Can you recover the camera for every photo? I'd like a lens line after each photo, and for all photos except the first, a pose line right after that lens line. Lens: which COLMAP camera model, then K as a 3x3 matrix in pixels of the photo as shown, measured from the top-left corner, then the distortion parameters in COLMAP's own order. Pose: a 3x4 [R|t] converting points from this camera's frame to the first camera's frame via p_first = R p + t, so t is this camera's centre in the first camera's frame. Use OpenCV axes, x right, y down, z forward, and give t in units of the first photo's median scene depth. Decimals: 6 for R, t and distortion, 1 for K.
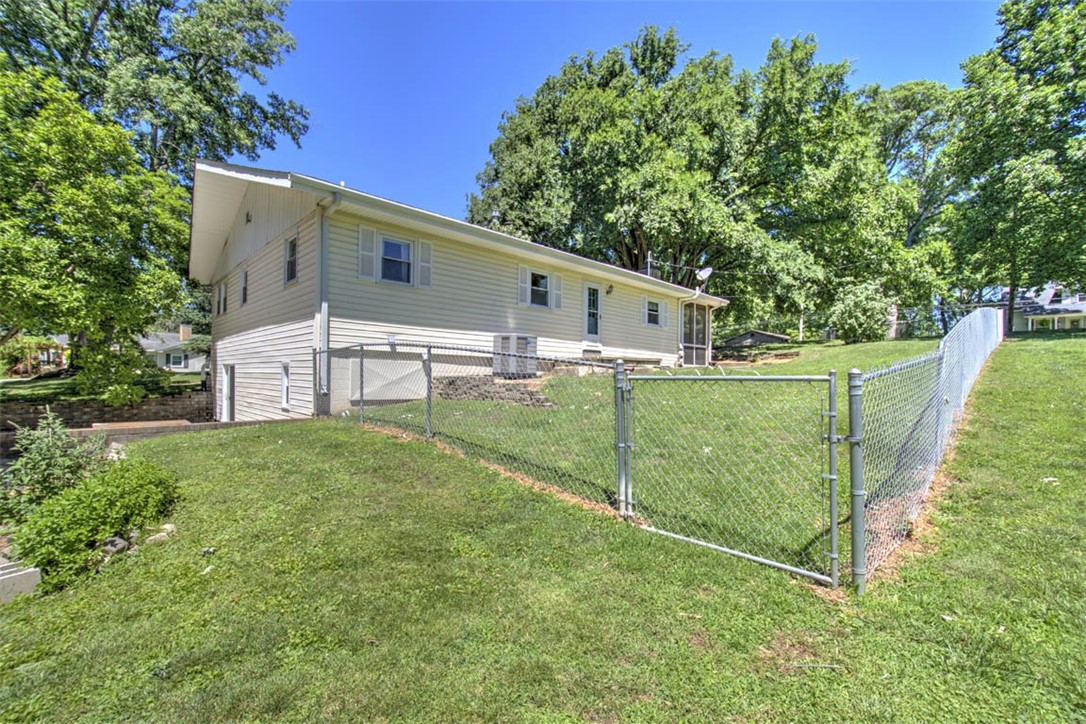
lens RADIAL K [[465.8, 0, 541.5], [0, 465.8, 365.7], [0, 0, 1]] dist [-0.010003, -0.000172]
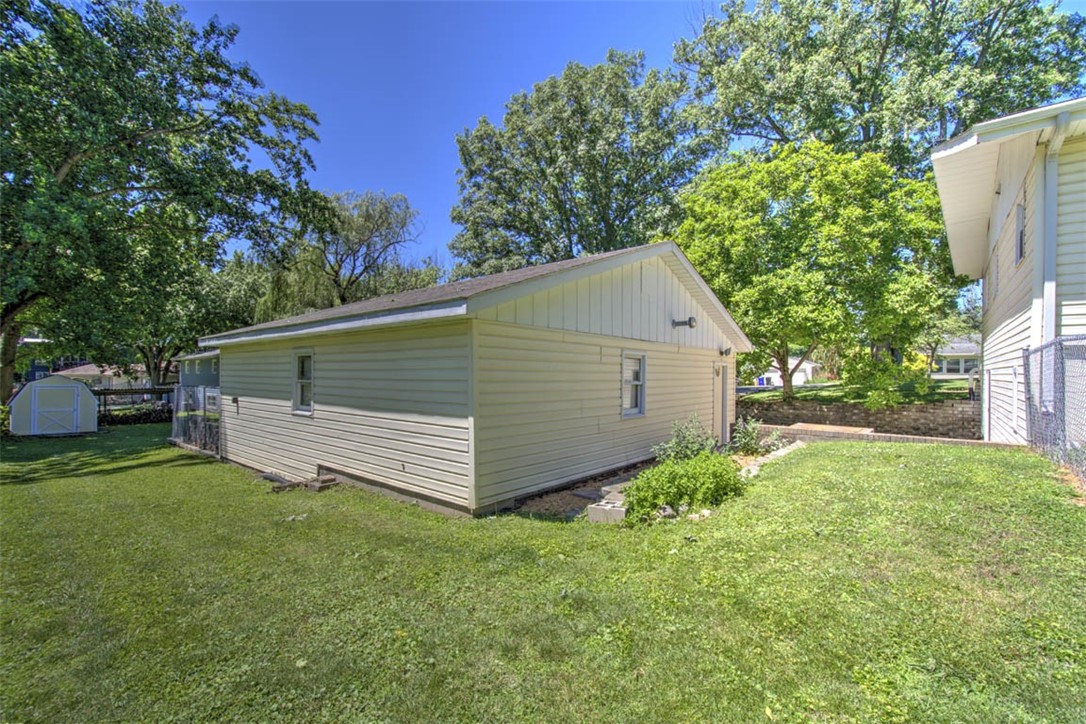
lens RADIAL K [[465.8, 0, 541.8], [0, 465.8, 368.9], [0, 0, 1]] dist [-0.010003, -0.000172]
pose [[0.089053, -0.014127, -0.995927, 0.118459], [0.011725, 0.999845, -0.013134, -0.004877], [0.995958, -0.010507, 0.089205, 0.148532]]
